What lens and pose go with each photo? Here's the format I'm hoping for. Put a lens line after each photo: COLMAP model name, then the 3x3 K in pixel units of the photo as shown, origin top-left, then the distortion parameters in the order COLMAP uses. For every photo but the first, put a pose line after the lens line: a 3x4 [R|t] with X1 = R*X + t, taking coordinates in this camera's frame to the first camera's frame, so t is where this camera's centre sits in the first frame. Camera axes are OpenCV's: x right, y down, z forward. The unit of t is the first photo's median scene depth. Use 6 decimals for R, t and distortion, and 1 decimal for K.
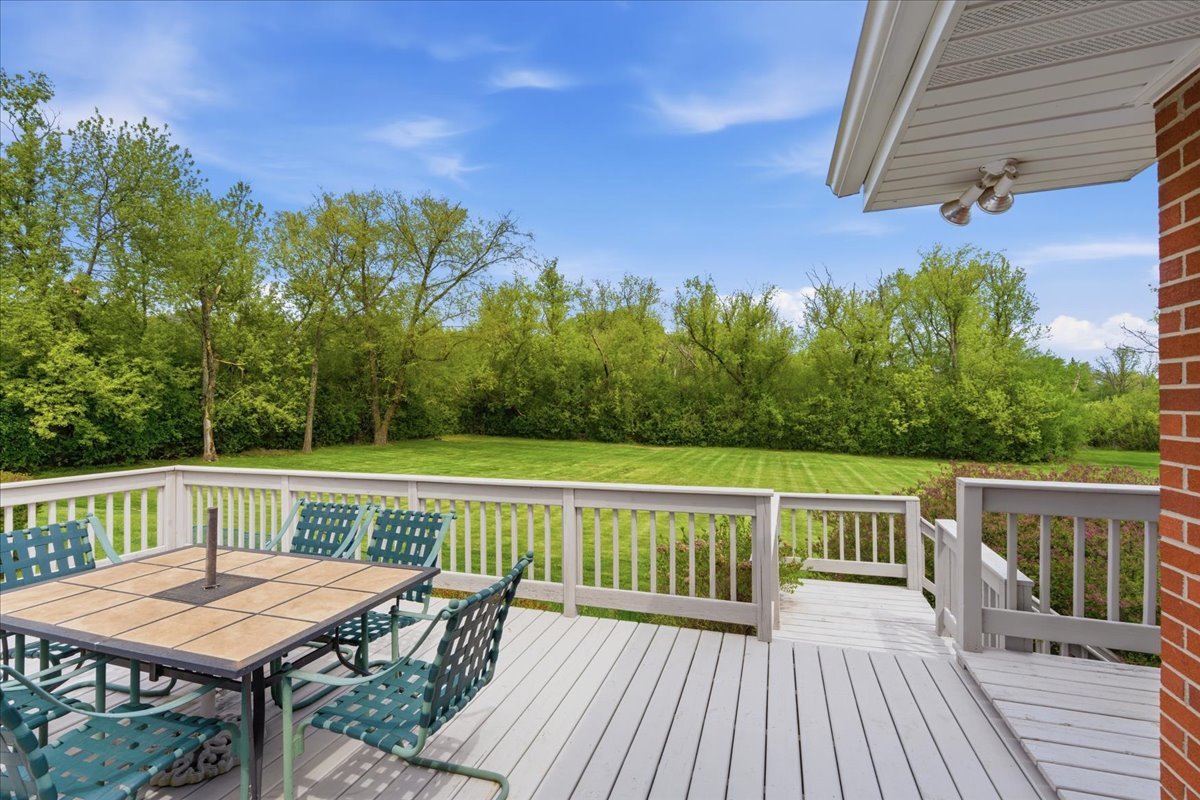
lens RADIAL K [[531.9, 0, 600.0], [0, 531.9, 400.0], [0, 0, 1]] dist [-0.003248, -0.000467]
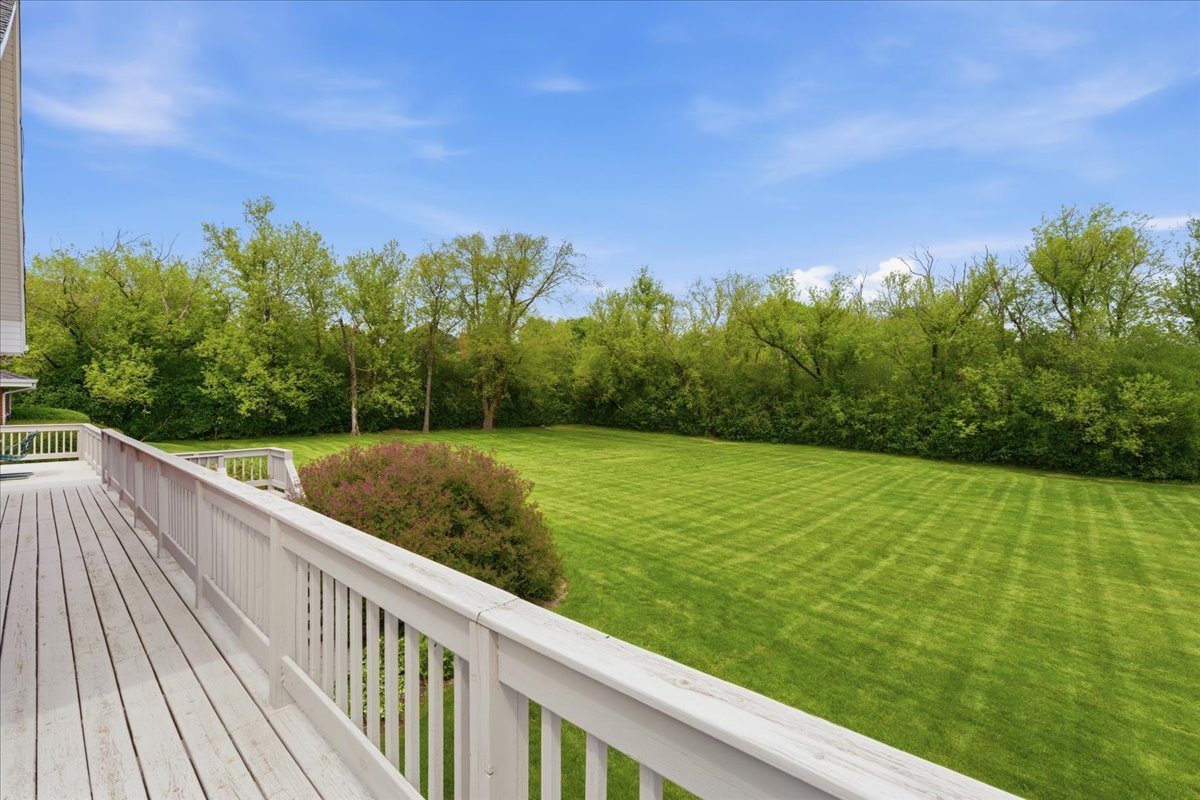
lens RADIAL K [[522.8, 0, 600.0], [0, 522.8, 400.0], [0, 0, 1]] dist [0.000554, -0.000256]
pose [[0.907528, 0.008720, -0.419900, 0.350724], [-0.004490, 0.999929, 0.011061, -0.002983], [0.419967, -0.008153, 0.907503, -0.031000]]
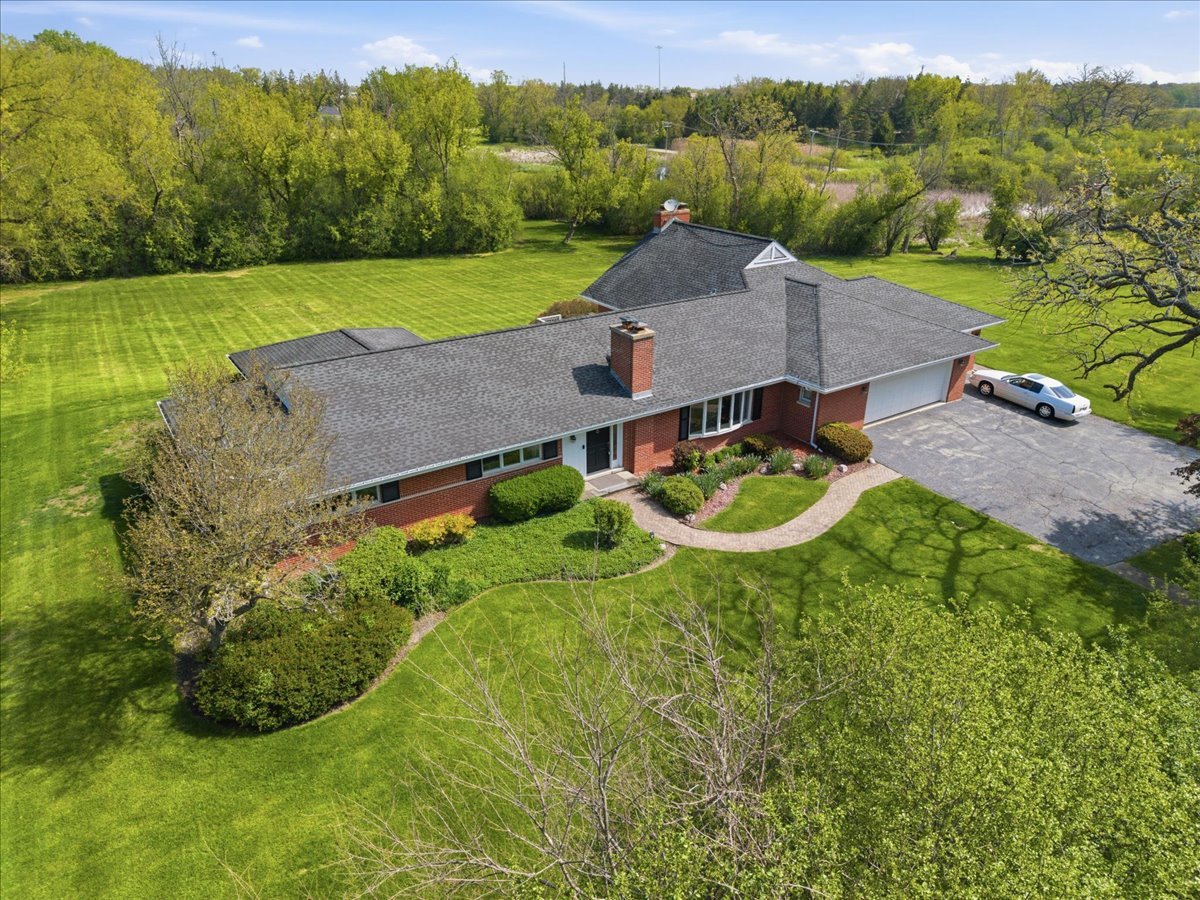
lens RADIAL K [[816.9, 0, 600.0], [0, 816.9, 450.0], [0, 0, 1]] dist [-0.015123, -0.002422]
pose [[0.608747, -0.308428, 0.730958, -0.788906], [-0.007773, 0.918977, 0.394235, -0.247248], [-0.793326, -0.245671, 0.557027, -0.590345]]
